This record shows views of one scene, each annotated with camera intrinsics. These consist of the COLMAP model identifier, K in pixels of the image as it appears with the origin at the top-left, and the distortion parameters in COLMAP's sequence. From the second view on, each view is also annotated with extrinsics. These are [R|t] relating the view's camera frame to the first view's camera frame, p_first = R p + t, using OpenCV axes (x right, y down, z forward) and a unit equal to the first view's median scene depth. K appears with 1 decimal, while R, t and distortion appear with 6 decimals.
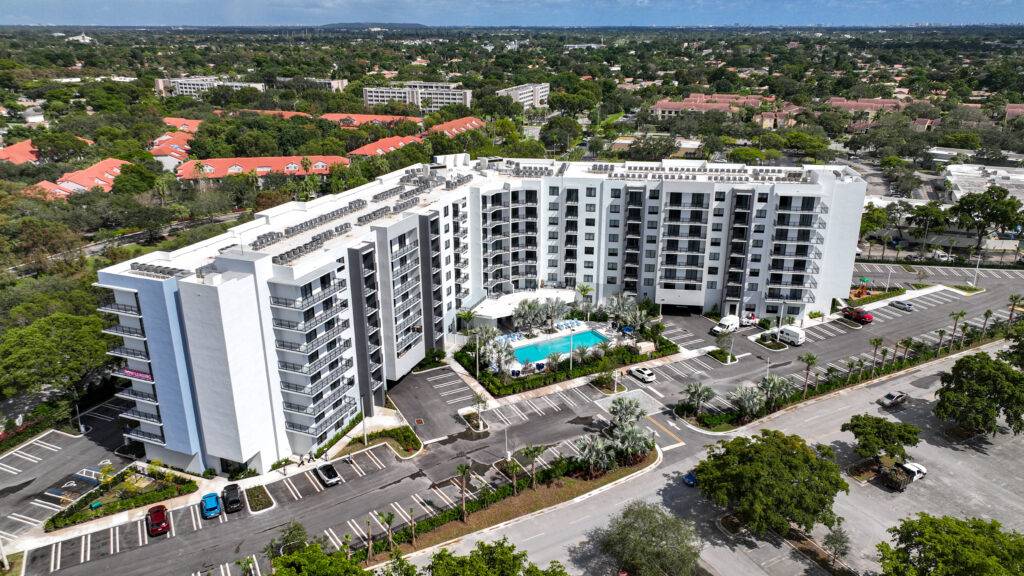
lens RADIAL K [[735.0, 0, 516.6], [0, 735.0, 286.7], [0, 0, 1]] dist [0.008231, 0.005915]
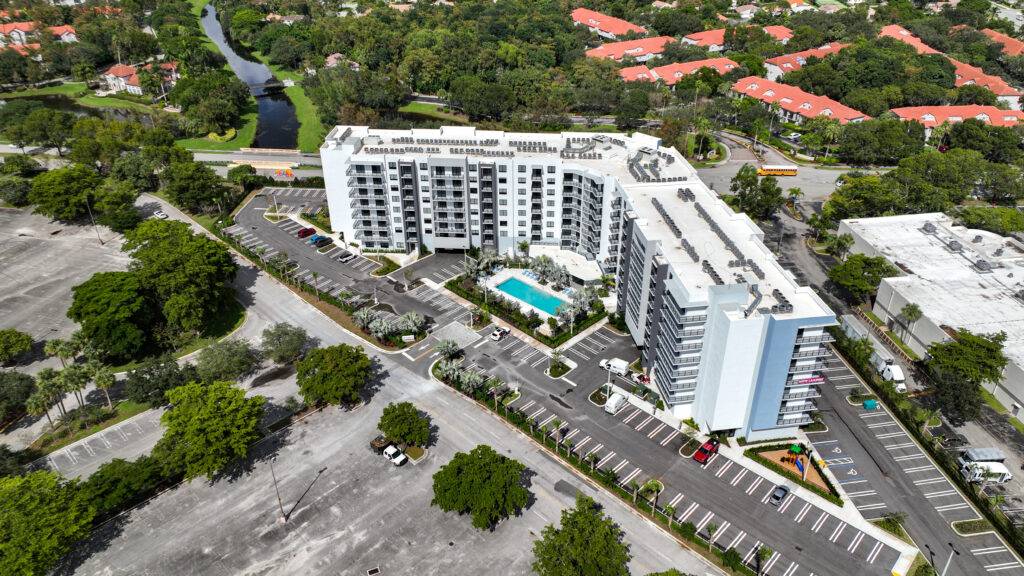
lens RADIAL K [[735.0, 0, 516.6], [0, 735.0, 286.7], [0, 0, 1]] dist [0.008231, 0.005915]
pose [[0.288299, 0.493701, -0.820453, 1.062123], [-0.318094, 0.857553, 0.404251, -0.432272], [0.903161, 0.144436, 0.404275, 0.414792]]
